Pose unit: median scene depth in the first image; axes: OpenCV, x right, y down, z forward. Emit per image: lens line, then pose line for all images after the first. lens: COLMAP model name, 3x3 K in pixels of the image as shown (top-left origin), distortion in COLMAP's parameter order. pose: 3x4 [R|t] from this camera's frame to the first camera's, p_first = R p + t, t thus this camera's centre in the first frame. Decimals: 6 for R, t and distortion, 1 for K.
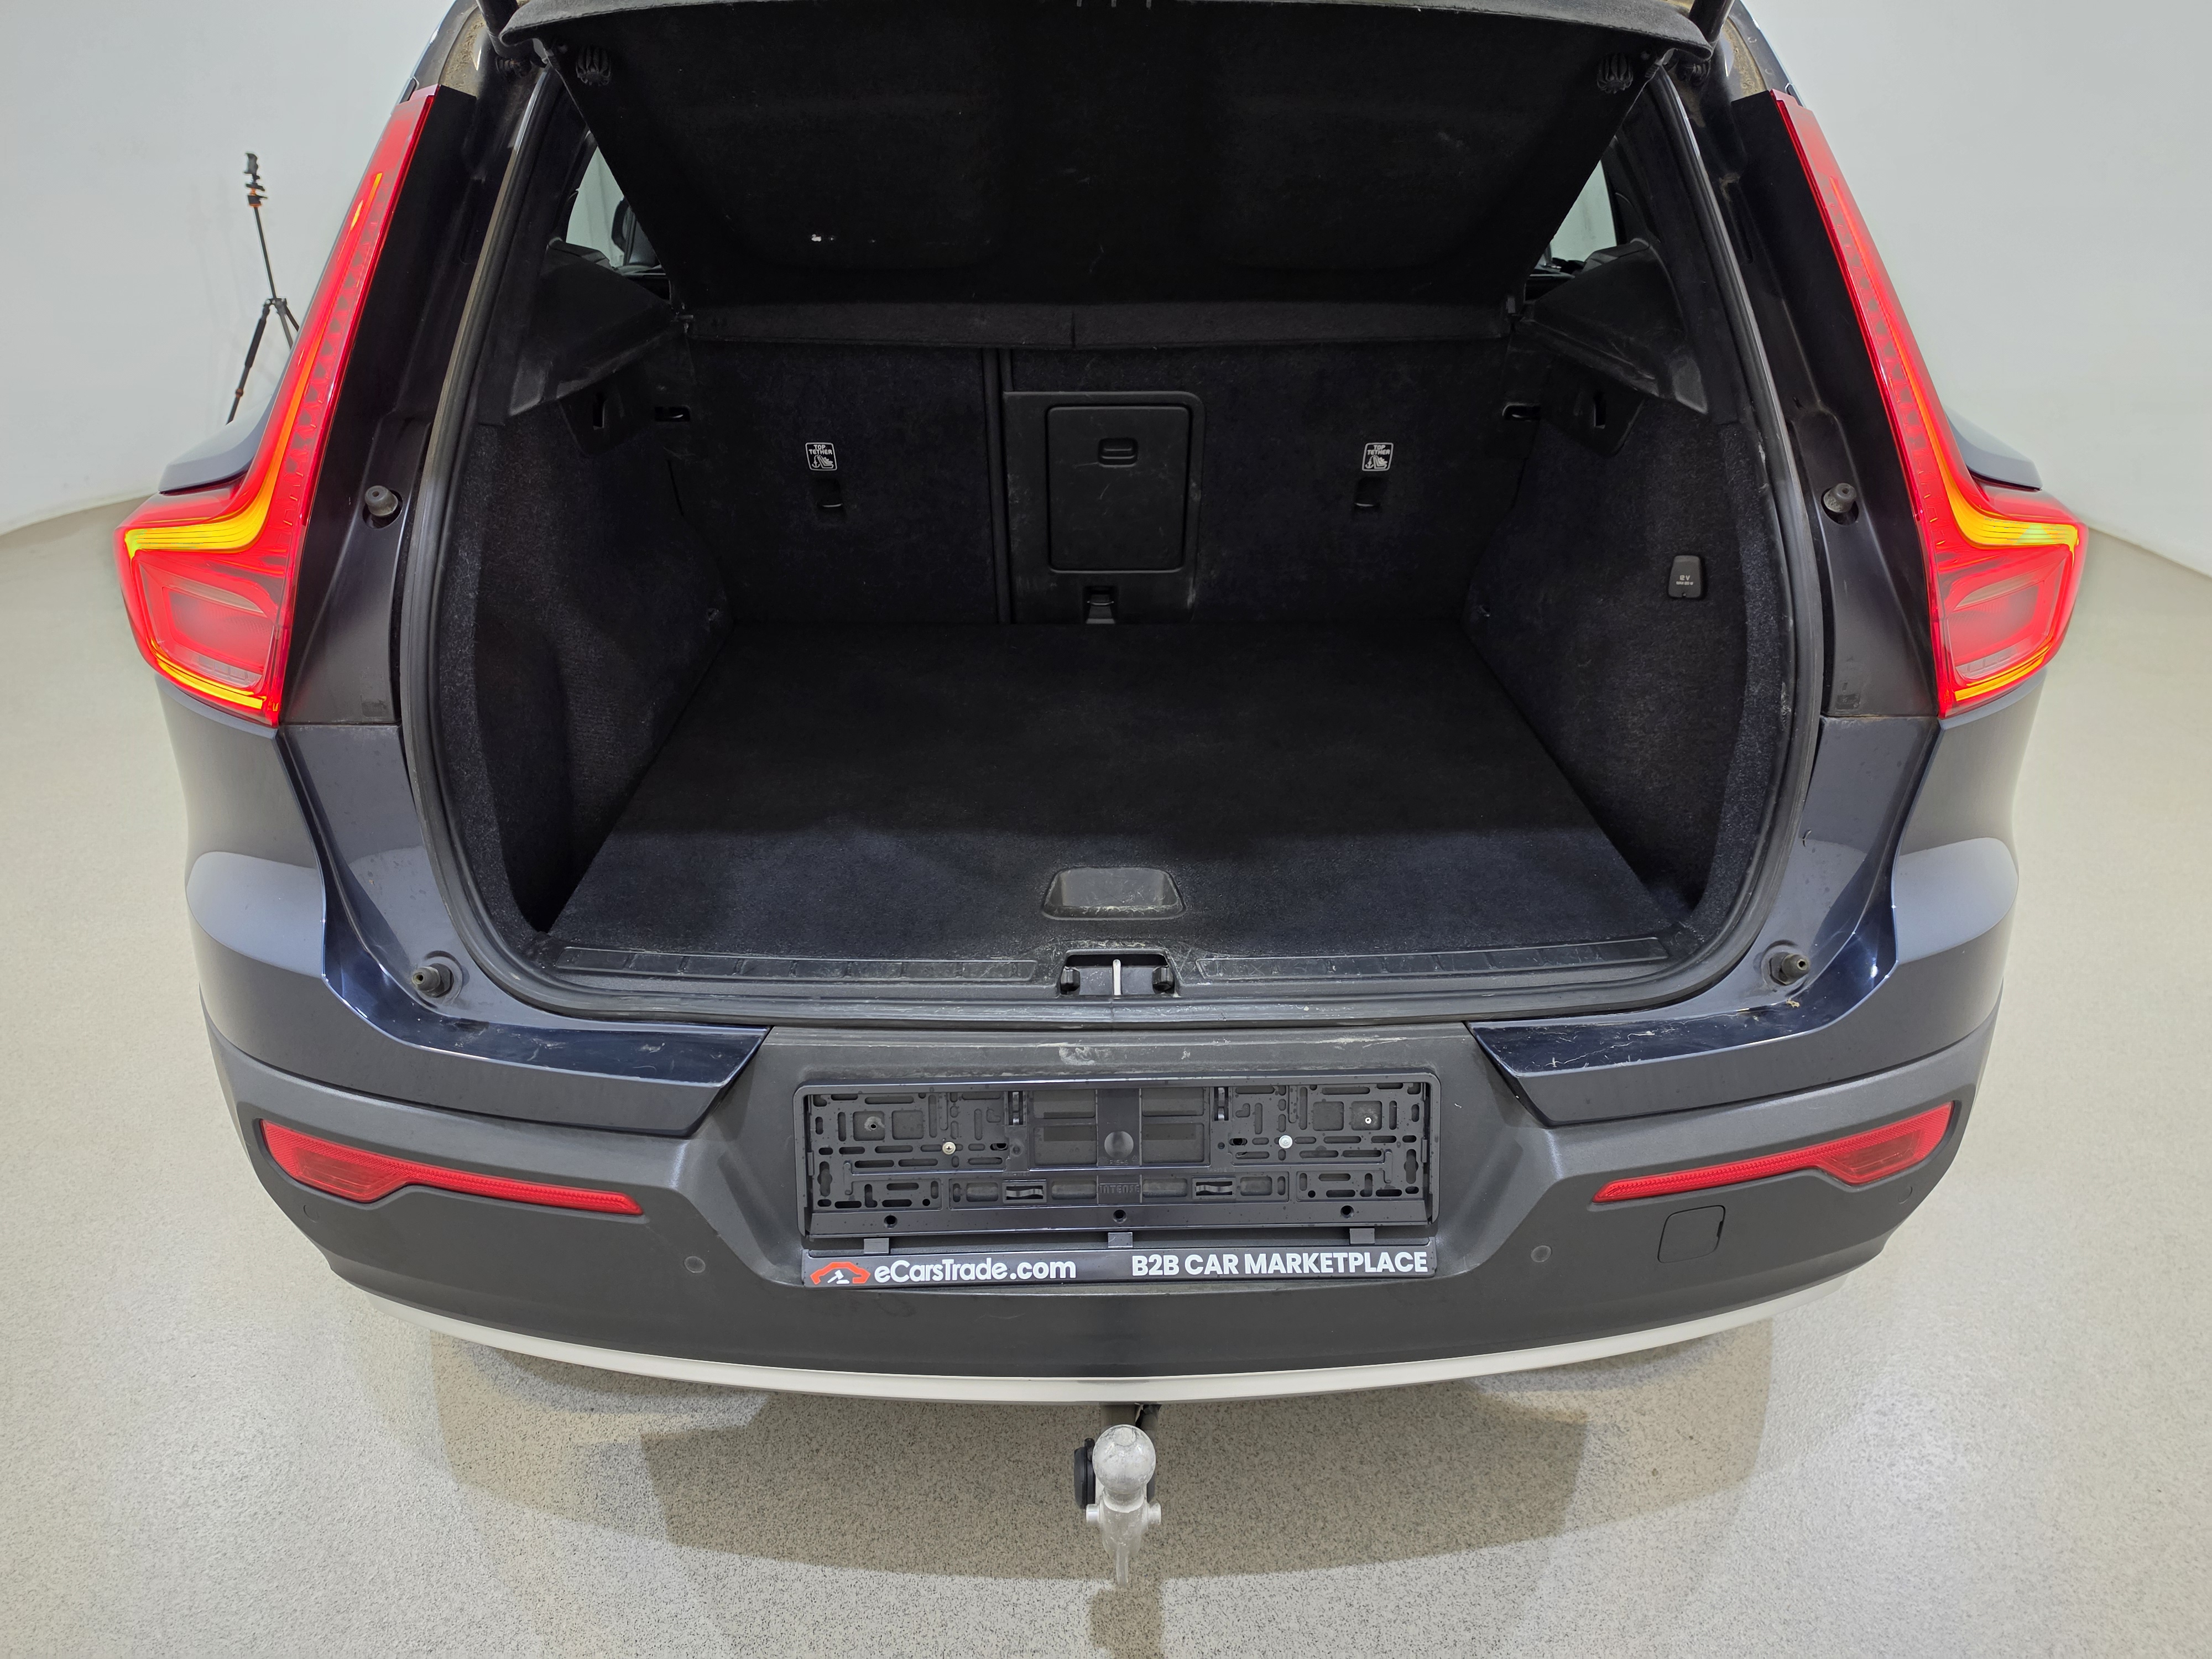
lens RADIAL K [[1528.2, 0, 1095.1], [0, 1528.2, 813.3], [0, 0, 1]] dist [0.072618, -0.096860]
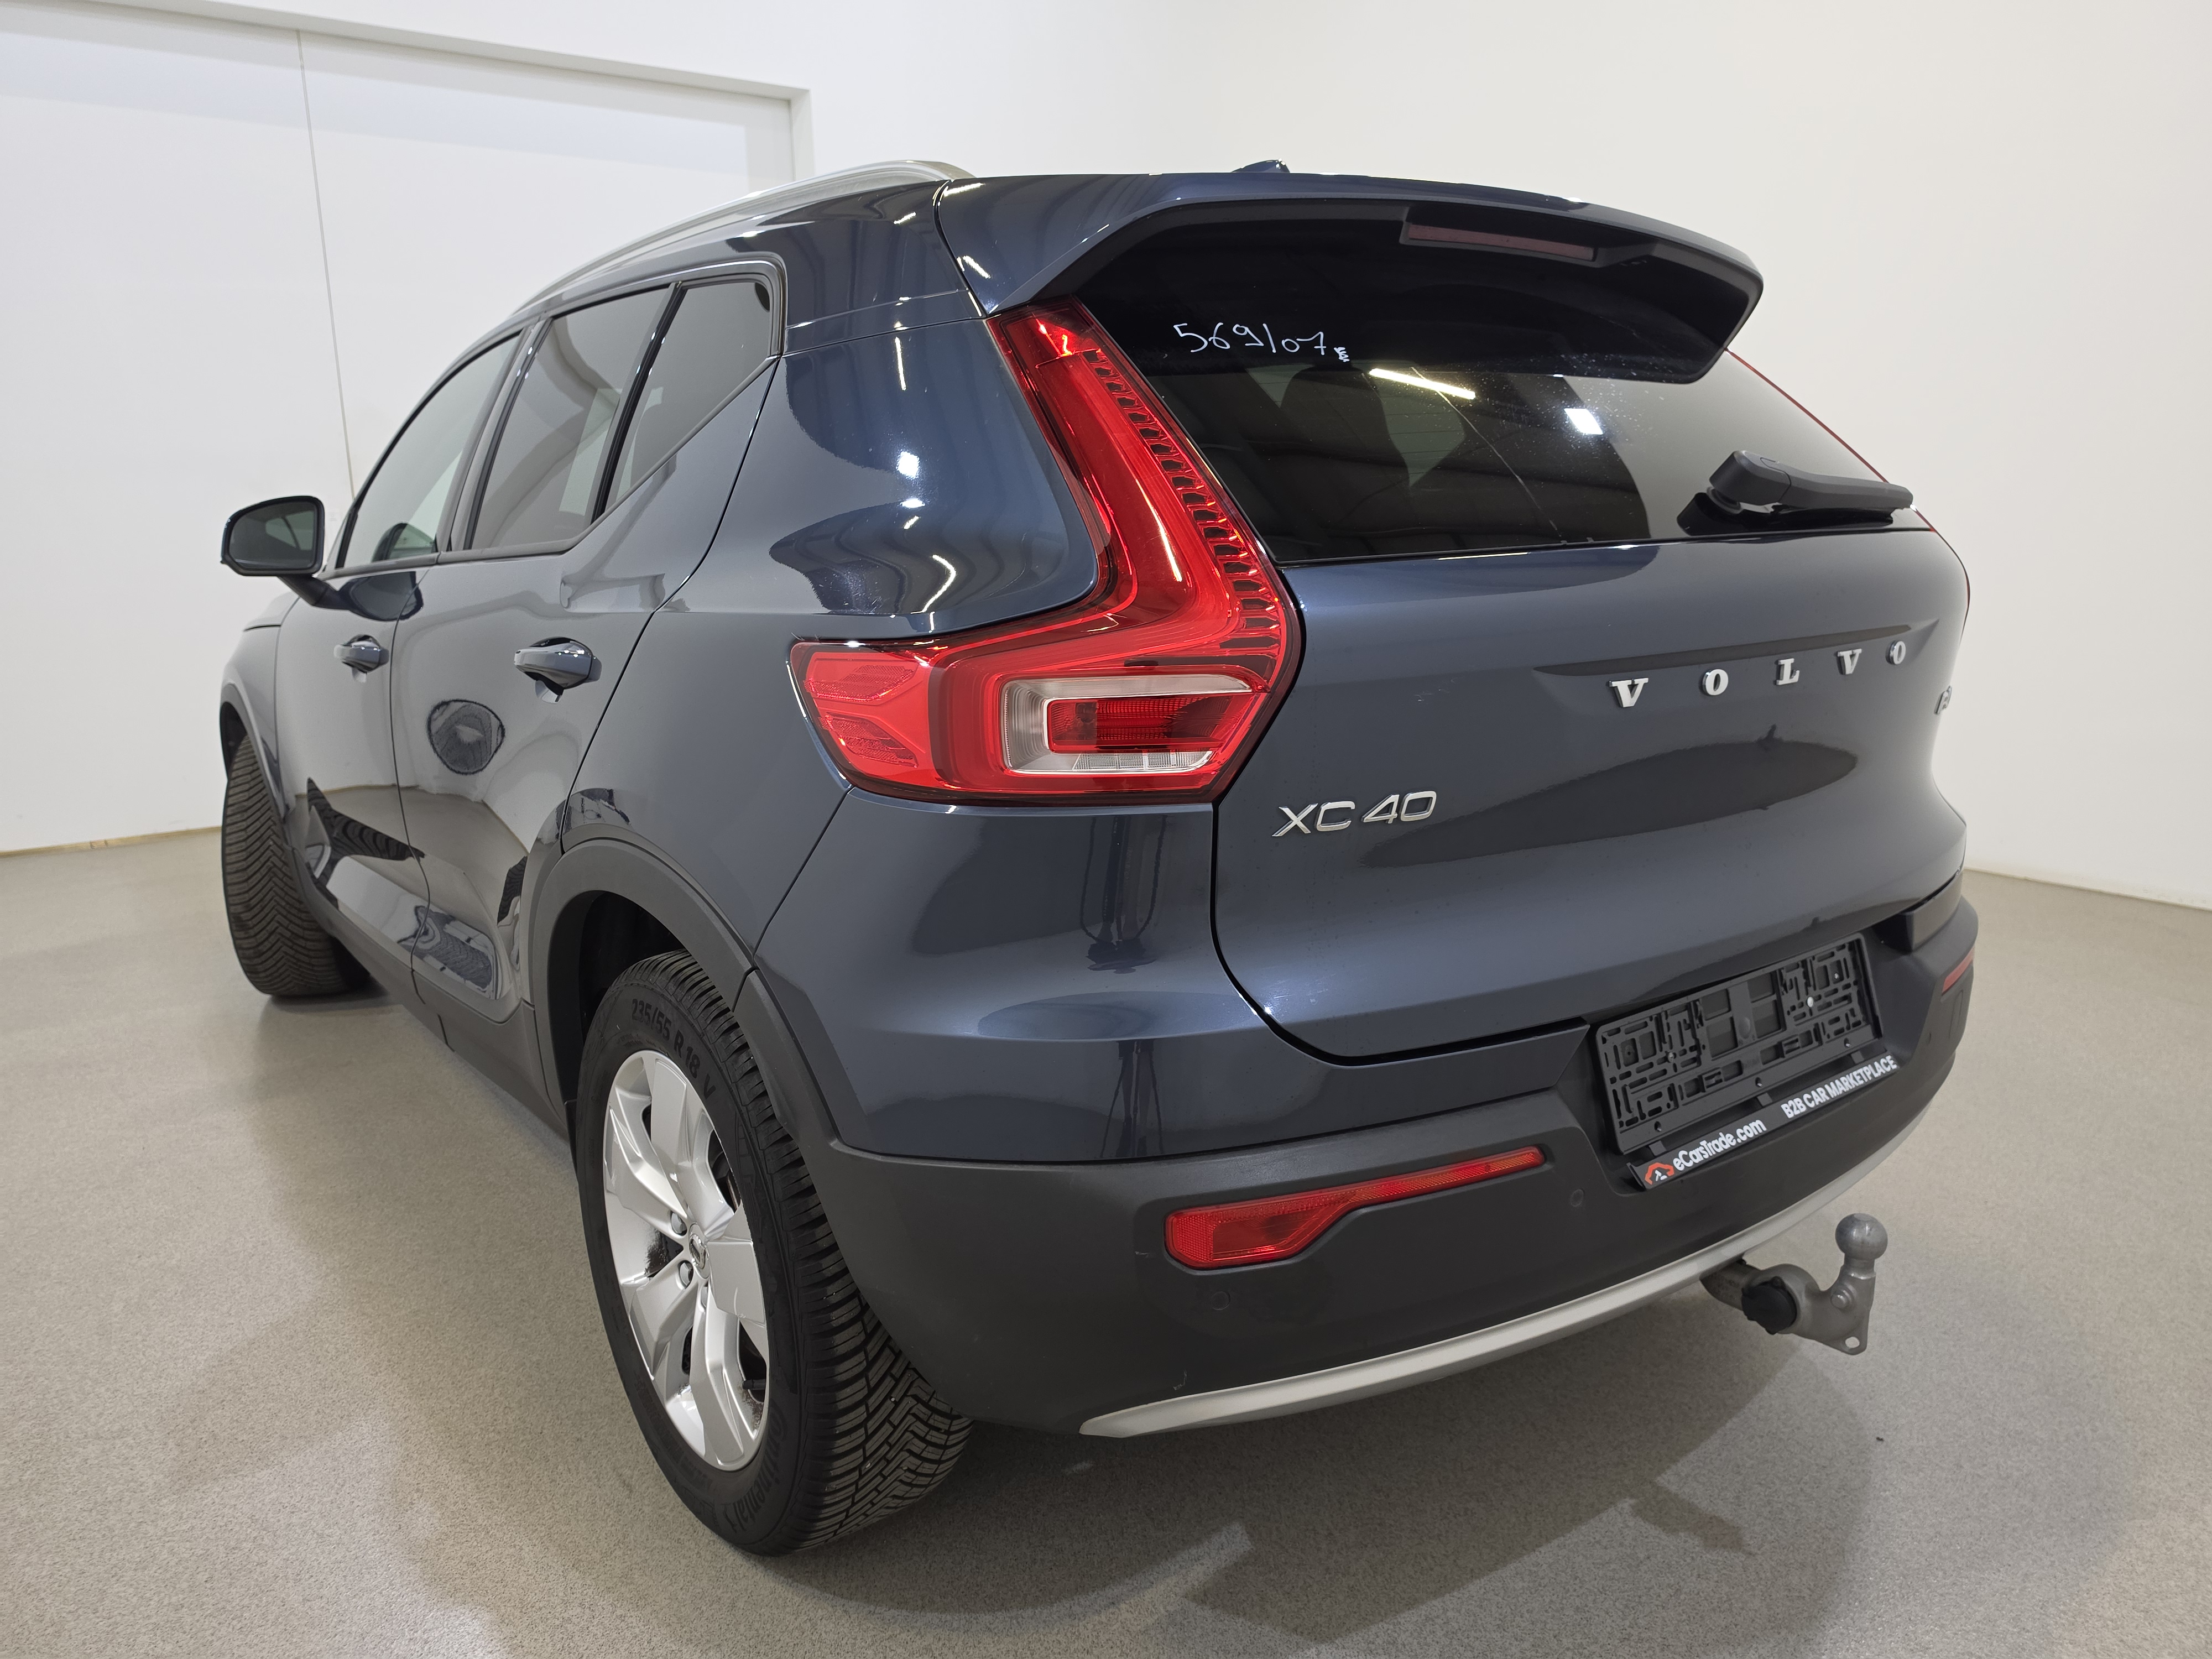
lens RADIAL K [[1528.2, 0, 1075.8], [0, 1528.2, 850.2], [0, 0, 1]] dist [0.072618, -0.096860]
pose [[0.808045, -0.140279, 0.572175, -1.190985], [0.262606, 0.955173, -0.136683, 0.099694], [-0.527353, 0.260702, 0.808661, 0.184339]]
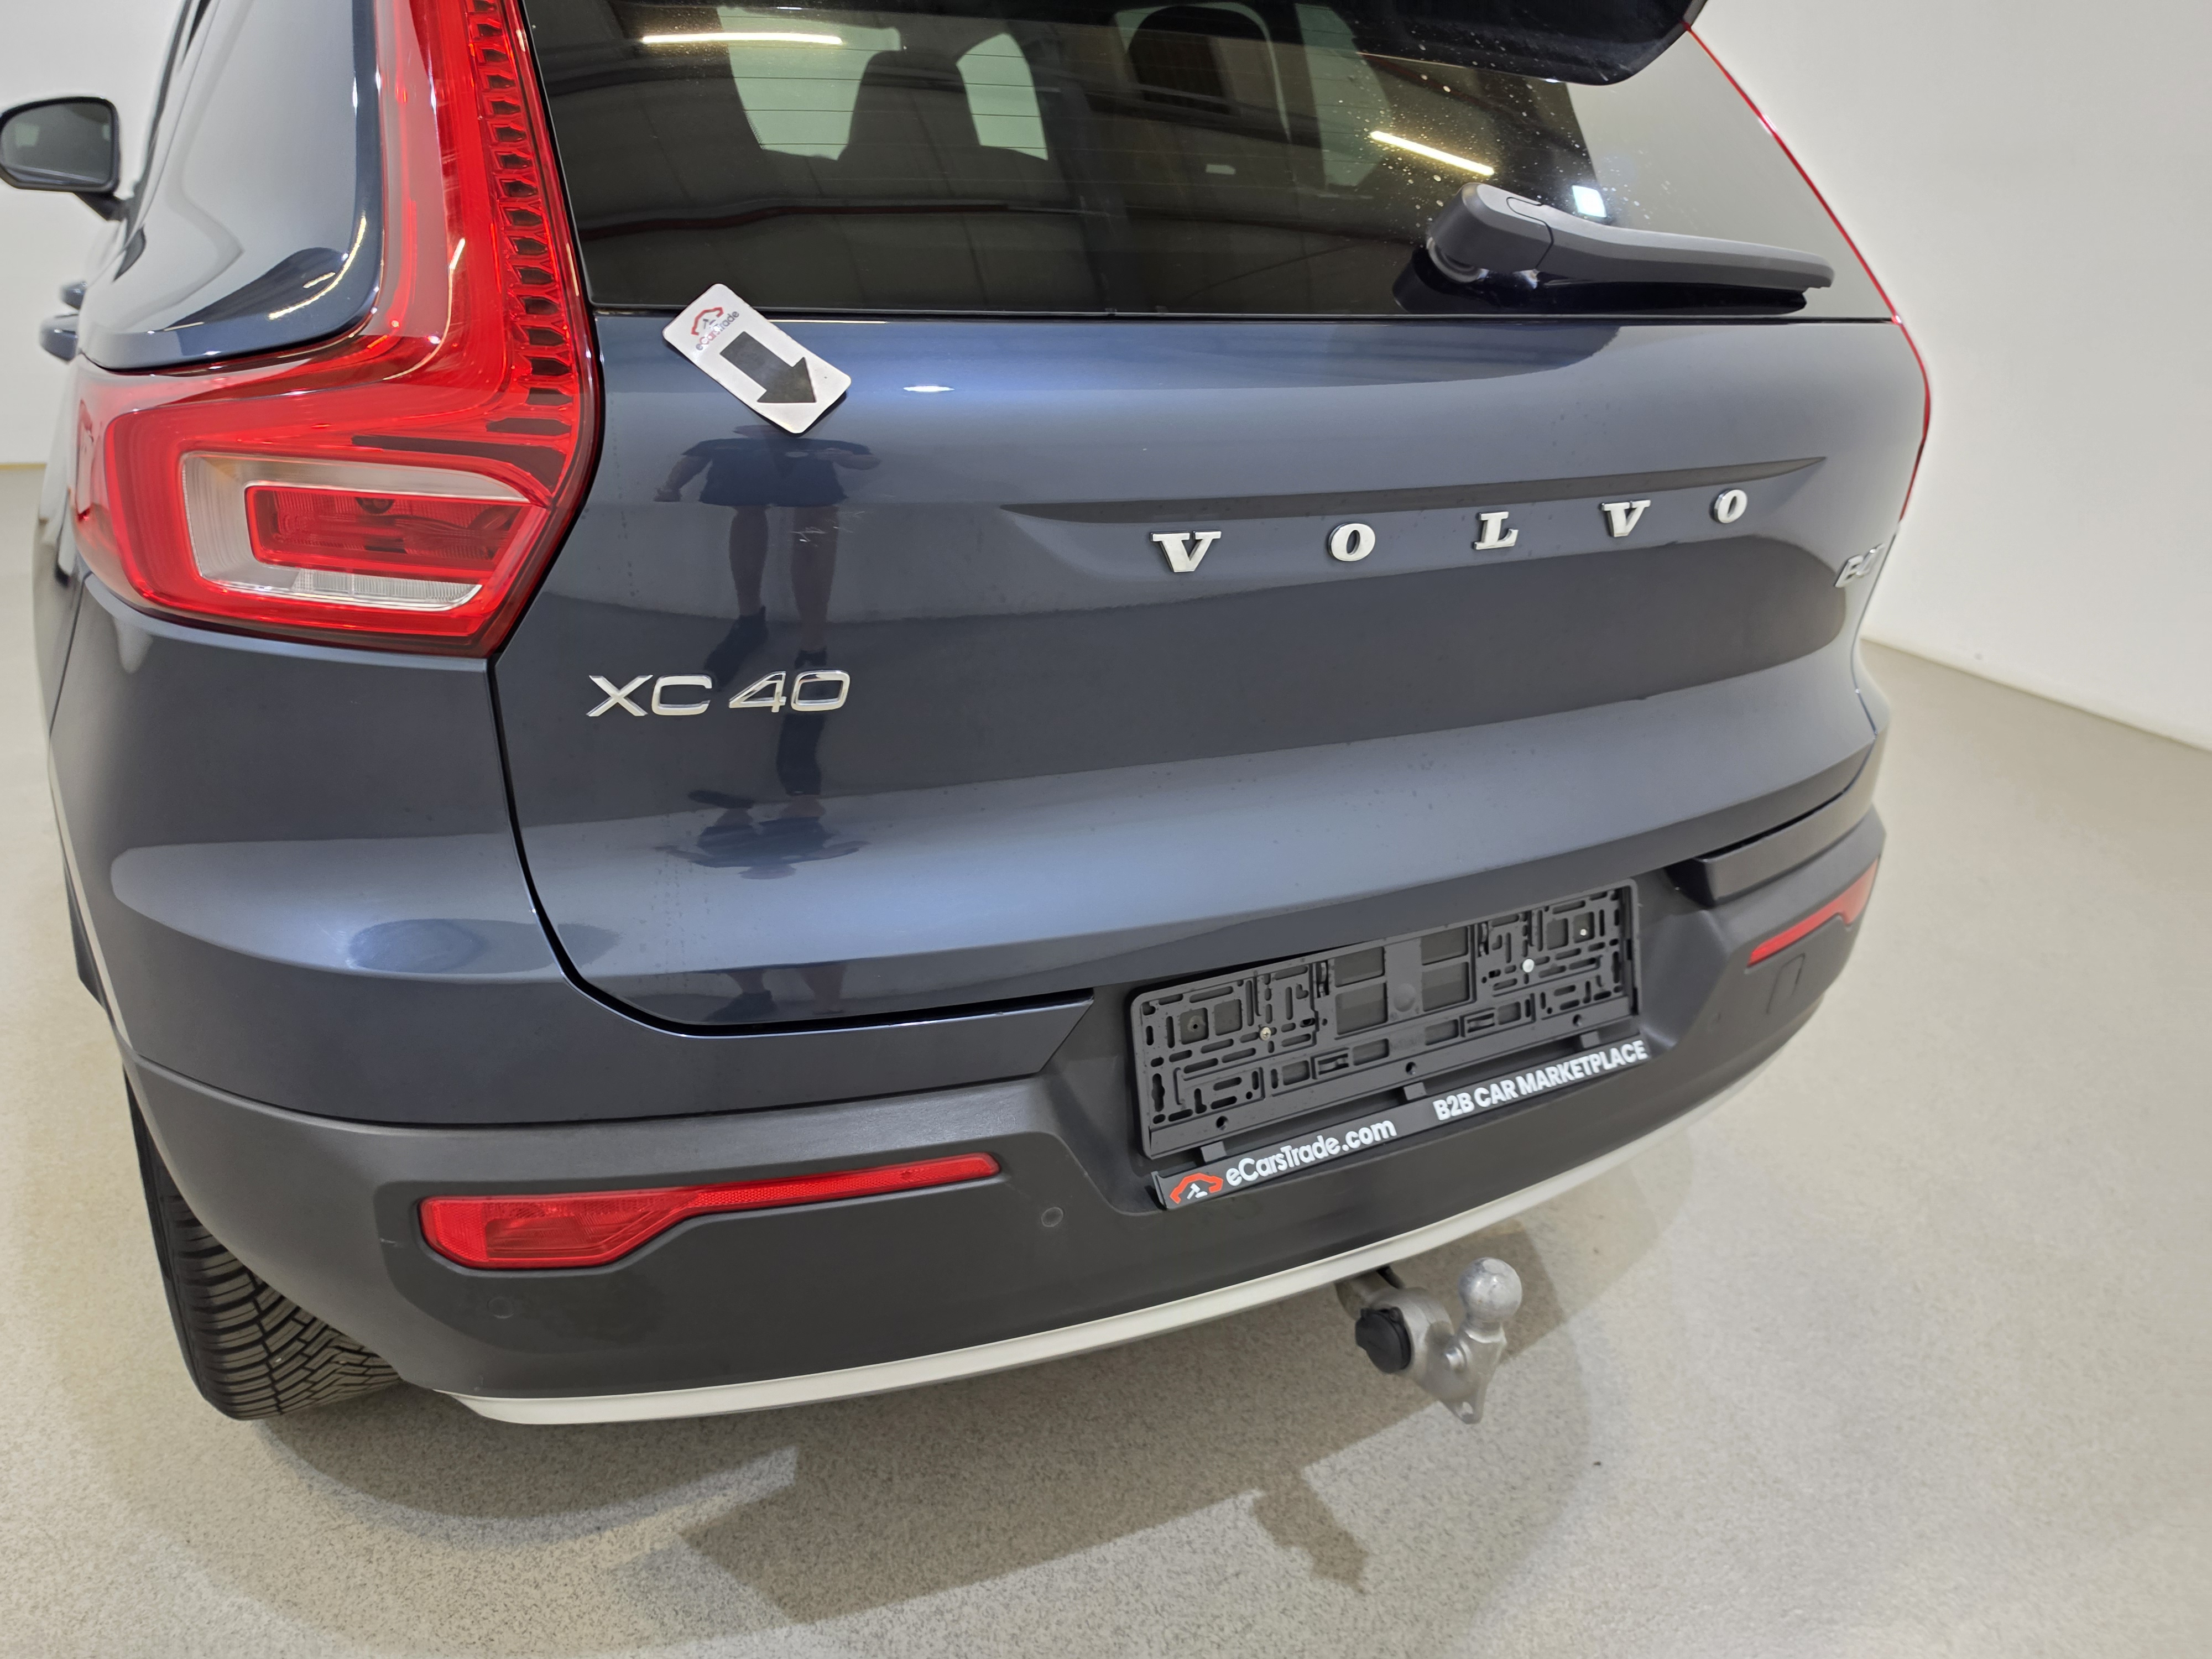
lens RADIAL K [[1528.2, 0, 1081.4], [0, 1528.2, 838.8], [0, 0, 1]] dist [0.072618, -0.096860]
pose [[0.882015, -0.141097, 0.449601, -0.605987], [0.145860, 0.989008, 0.024234, 0.058111], [-0.448078, 0.044204, 0.892901, 0.193535]]
